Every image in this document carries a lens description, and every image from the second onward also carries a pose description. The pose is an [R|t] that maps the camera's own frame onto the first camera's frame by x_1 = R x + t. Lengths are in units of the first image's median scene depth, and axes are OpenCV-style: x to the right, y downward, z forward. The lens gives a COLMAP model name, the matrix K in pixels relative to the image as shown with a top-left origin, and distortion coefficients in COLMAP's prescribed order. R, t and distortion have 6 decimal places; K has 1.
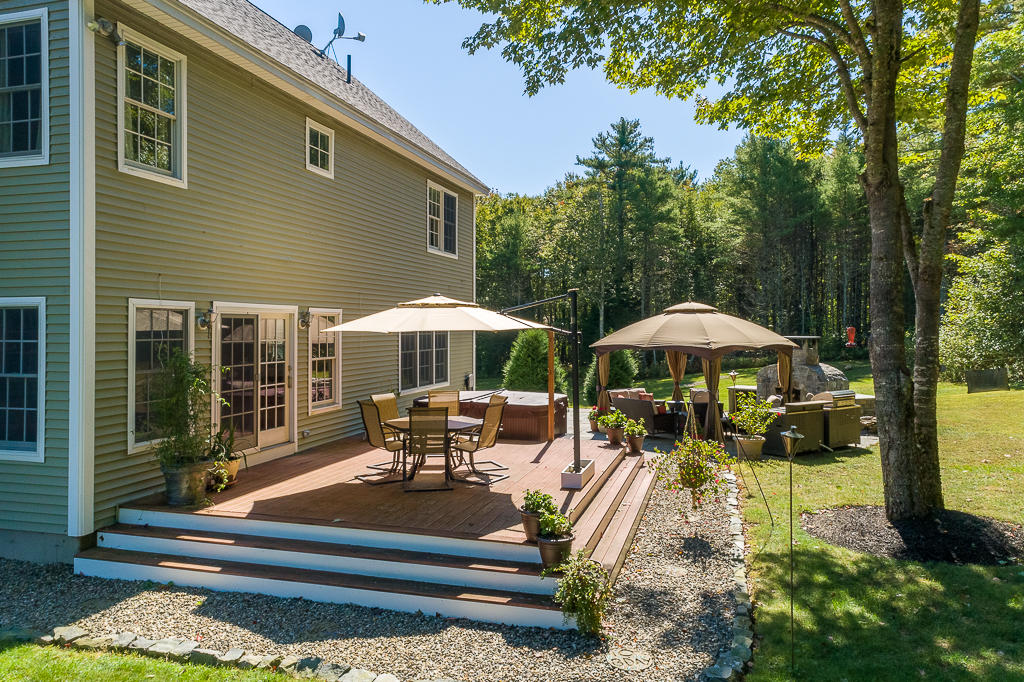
lens RADIAL K [[716.6, 0, 512.2], [0, 716.6, 341.4], [0, 0, 1]] dist [0.035997, 0.008874]
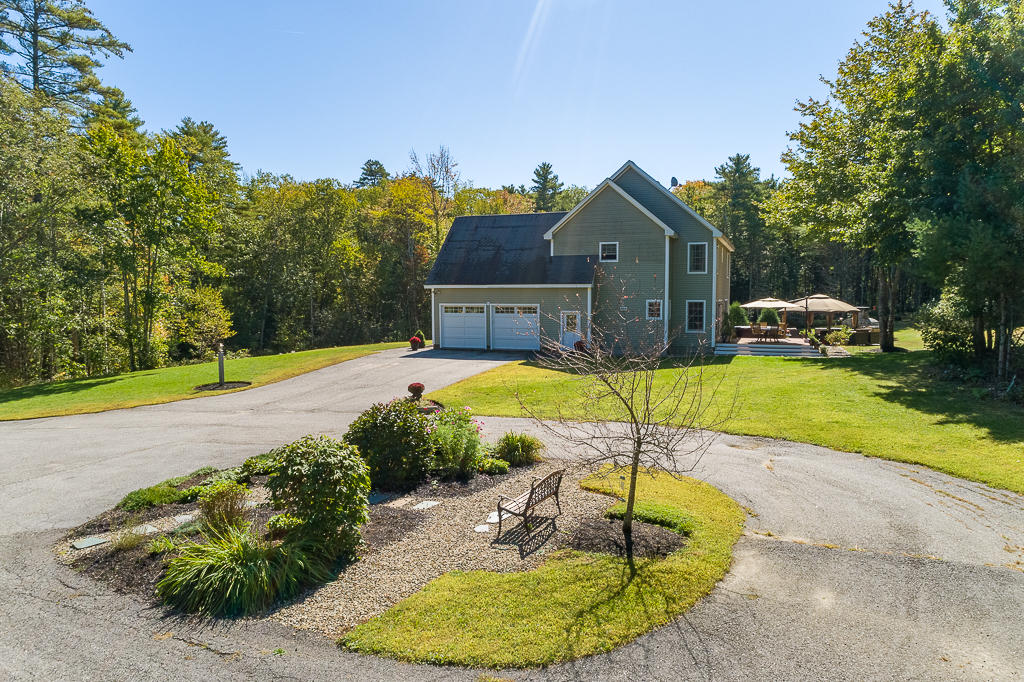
lens RADIAL K [[716.6, 0, 510.9], [0, 716.6, 344.4], [0, 0, 1]] dist [0.035997, 0.008874]
pose [[0.997667, 0.004919, -0.068097, -0.198934], [-0.001598, 0.998811, 0.048731, 0.000683], [0.068255, -0.048508, 0.996488, -0.484810]]
